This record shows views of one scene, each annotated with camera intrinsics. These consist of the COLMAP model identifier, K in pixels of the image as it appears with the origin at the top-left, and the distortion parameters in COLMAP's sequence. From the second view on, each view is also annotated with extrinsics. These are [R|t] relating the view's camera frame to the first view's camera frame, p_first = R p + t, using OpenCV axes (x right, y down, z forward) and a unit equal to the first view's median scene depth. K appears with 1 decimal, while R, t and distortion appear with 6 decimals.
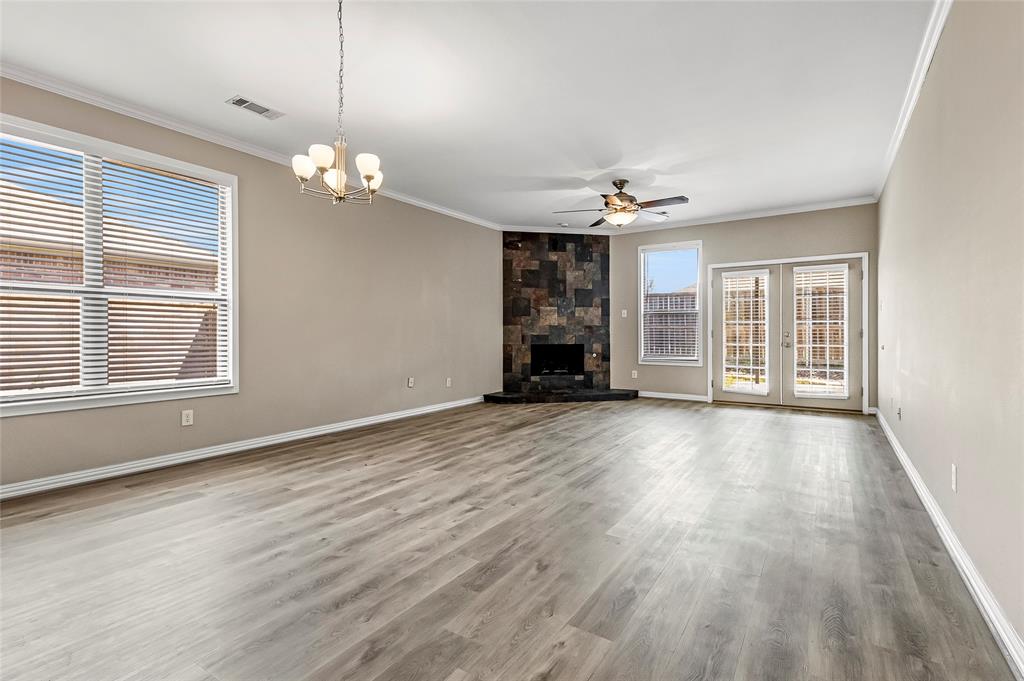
lens RADIAL K [[478.7, 0, 510.0], [0, 478.7, 341.8], [0, 0, 1]] dist [0.016760, -0.001299]
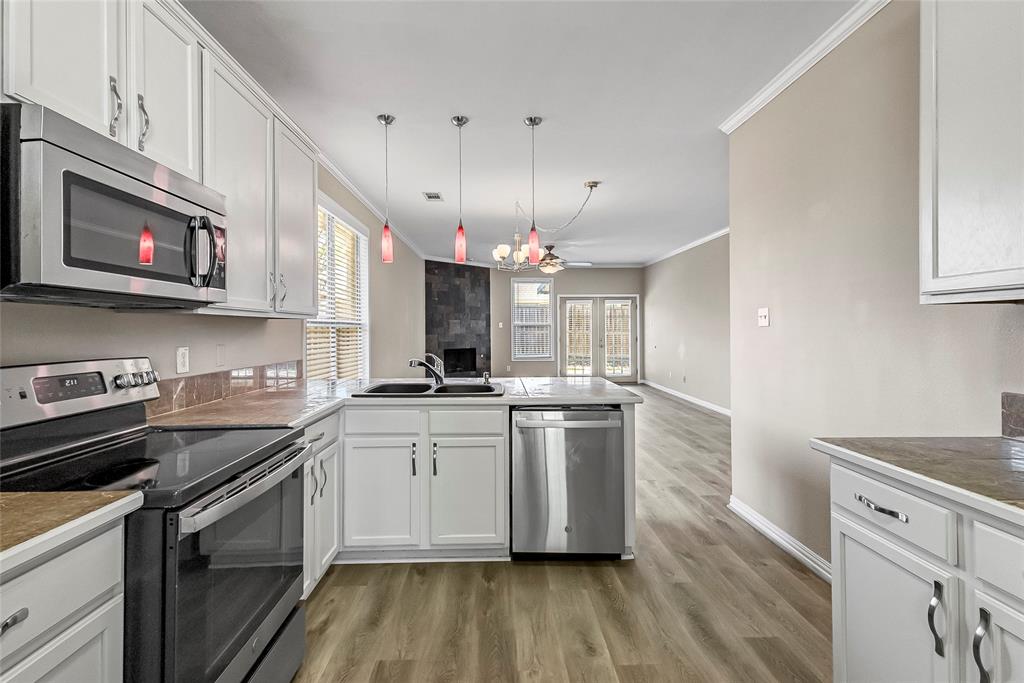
lens RADIAL K [[479.9, 0, 511.8], [0, 479.9, 335.2], [0, 0, 1]] dist [0.025851, -0.010698]
pose [[0.815816, -0.010025, 0.578224, -0.558312], [0.014086, 0.999898, -0.002538, -0.026852], [-0.578140, 0.010215, 0.815874, -0.156068]]
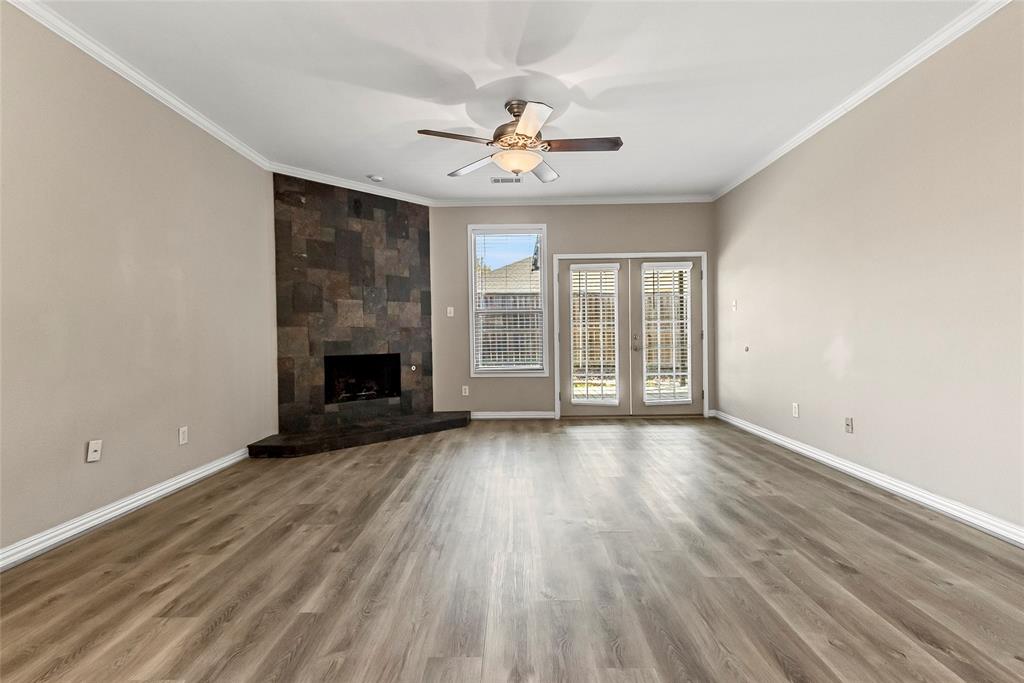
lens RADIAL K [[478.7, 0, 510.0], [0, 478.7, 342.8], [0, 0, 1]] dist [0.016760, -0.001299]
pose [[0.841836, -0.016097, 0.539494, -0.096286], [0.021438, 0.999764, -0.003621, -0.004956], [-0.539308, 0.014614, 0.841982, 0.320834]]
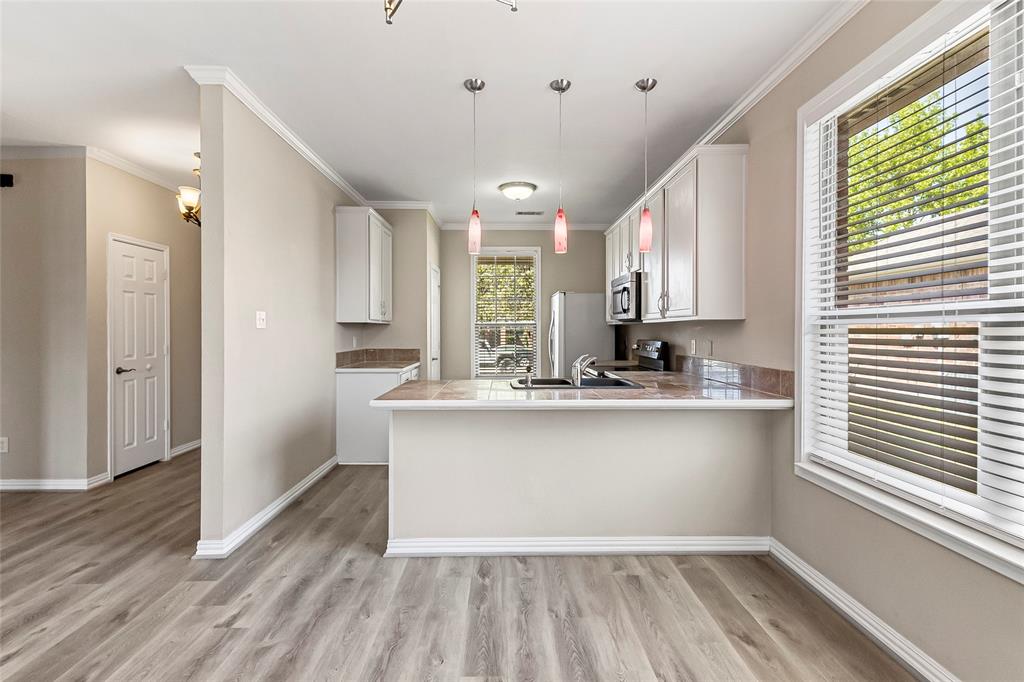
lens RADIAL K [[478.7, 0, 511.2], [0, 478.7, 334.5], [0, 0, 1]] dist [0.019789, -0.000467]
pose [[-0.824385, 0.002883, -0.566022, -0.100404], [-0.012073, 0.999670, 0.022674, -0.038556], [0.565900, 0.025526, -0.824078, 0.512260]]
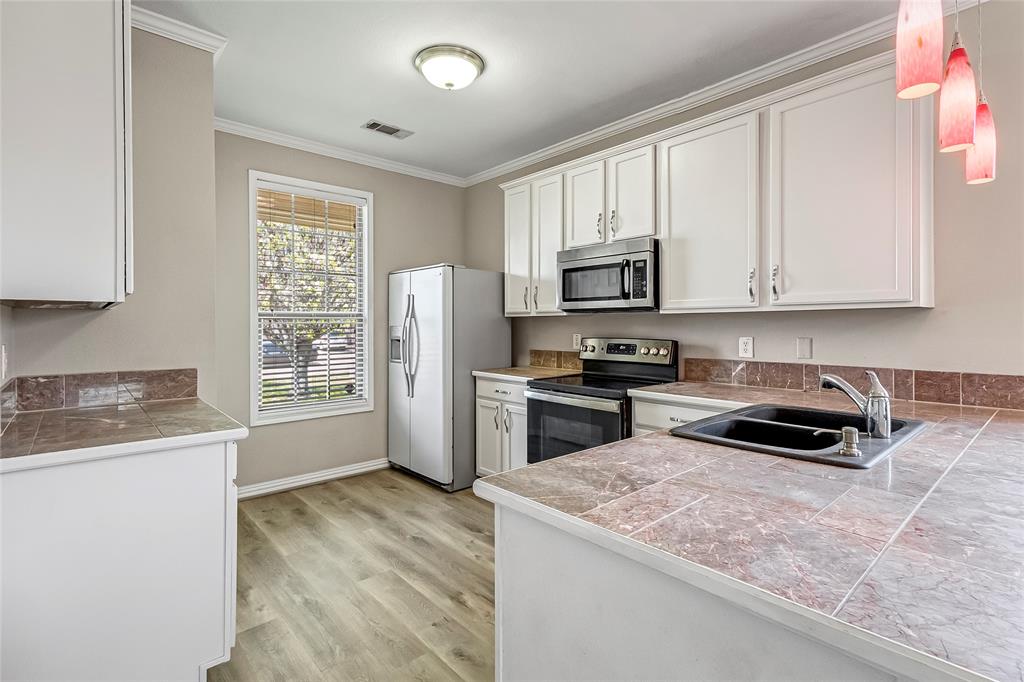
lens RADIAL K [[485.9, 0, 509.2], [0, 485.9, 322.2], [0, 0, 1]] dist [0.018991, -0.000097]
pose [[-0.259300, -0.003077, -0.965792, -0.135942], [-0.016222, 0.999868, 0.001170, -0.032381], [0.965661, 0.015971, -0.259315, 0.120622]]
